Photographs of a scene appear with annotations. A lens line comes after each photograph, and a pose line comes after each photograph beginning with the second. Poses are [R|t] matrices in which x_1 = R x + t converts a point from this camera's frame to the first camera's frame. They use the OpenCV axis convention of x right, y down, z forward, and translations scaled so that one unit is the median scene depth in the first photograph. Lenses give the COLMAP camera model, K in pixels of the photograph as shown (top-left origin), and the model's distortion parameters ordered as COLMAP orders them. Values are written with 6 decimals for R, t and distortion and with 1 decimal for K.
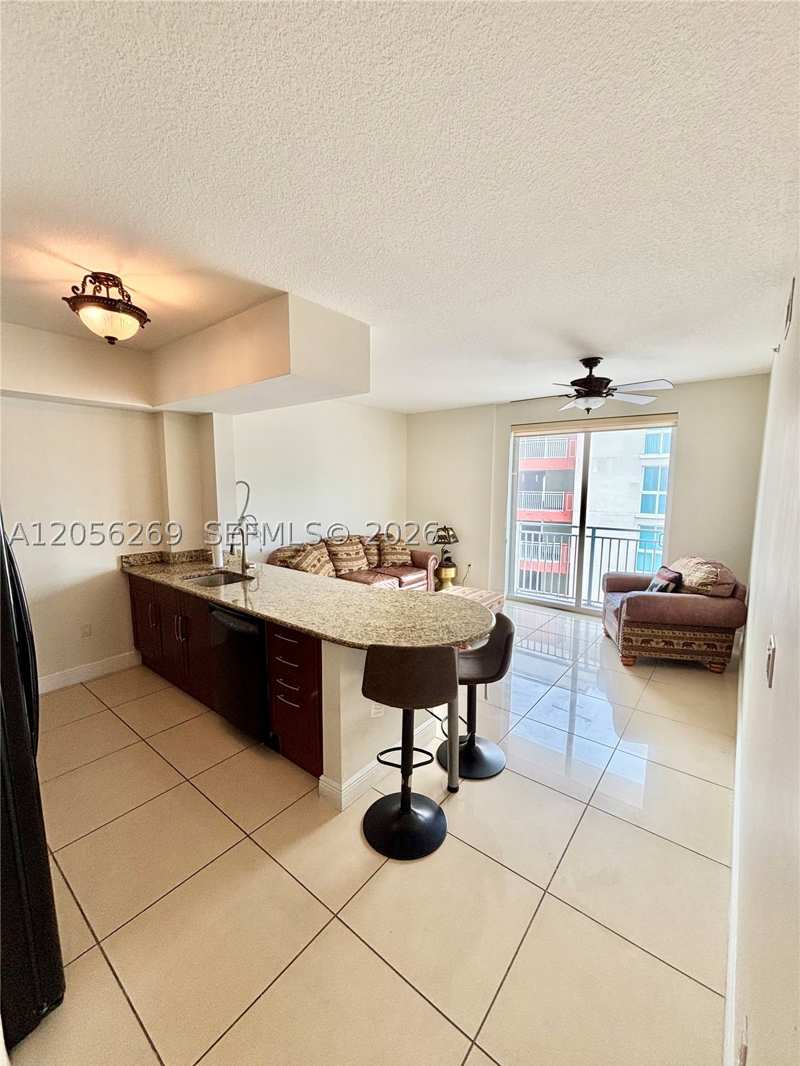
lens RADIAL K [[430.3, 0, 404.4], [0, 430.3, 535.0], [0, 0, 1]] dist [0.001556, -0.000583]
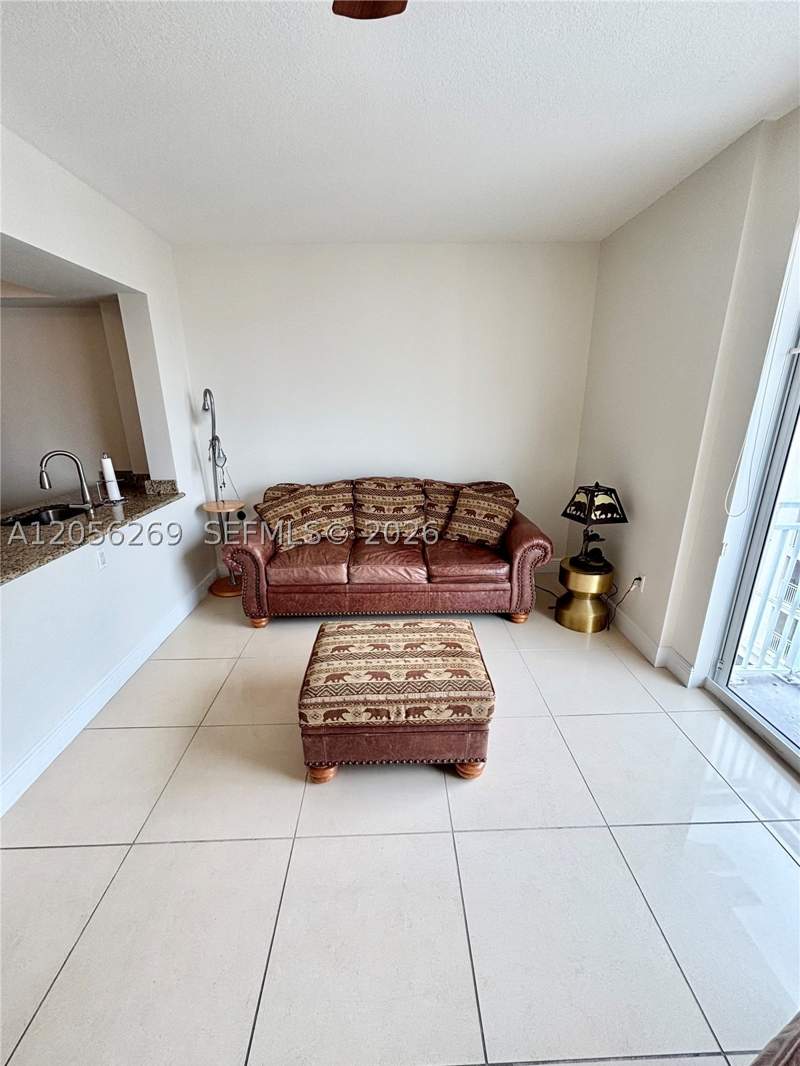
lens RADIAL K [[430.3, 0, 398.9], [0, 430.3, 532.4], [0, 0, 1]] dist [0.001556, -0.000583]
pose [[0.643767, 0.218754, -0.733288, 0.408187], [-0.088110, 0.973085, 0.212936, -0.066171], [0.760132, -0.072471, 0.645715, 0.693106]]
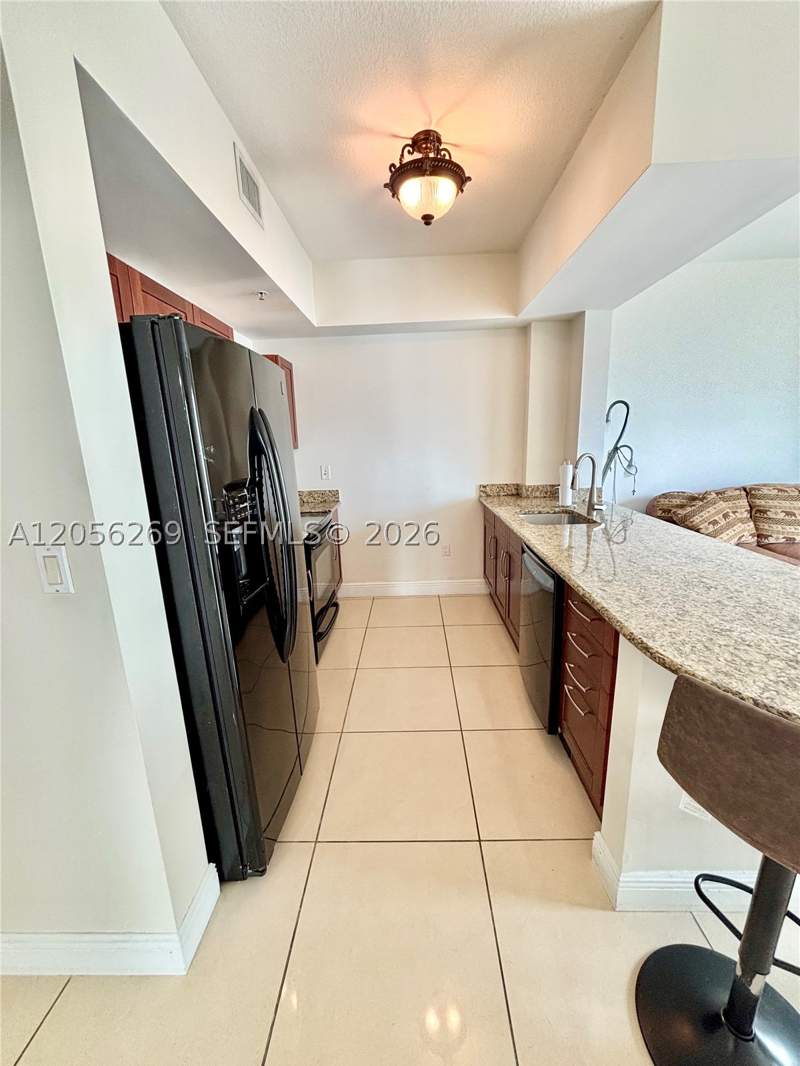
lens RADIAL K [[430.3, 0, 401.6], [0, 430.3, 535.9], [0, 0, 1]] dist [0.001556, -0.000583]
pose [[0.599400, 0.157751, -0.784751, 0.032046], [-0.065024, 0.986744, 0.148690, 0.023127], [0.797804, -0.038097, 0.601712, 0.194170]]
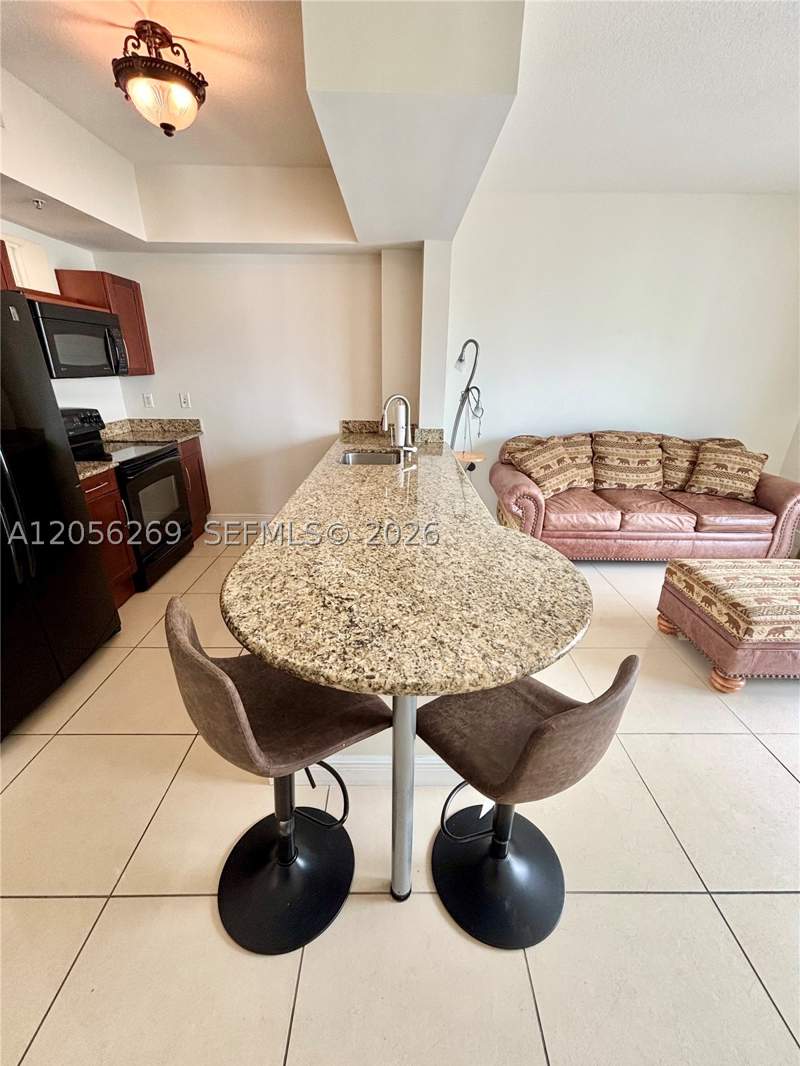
lens RADIAL K [[430.3, 0, 400.9], [0, 430.3, 535.8], [0, 0, 1]] dist [0.001556, -0.000583]
pose [[0.621056, 0.296407, -0.725557, 0.192656], [-0.106407, 0.949047, 0.296627, -0.006496], [0.776509, -0.107017, 0.620951, 0.355092]]
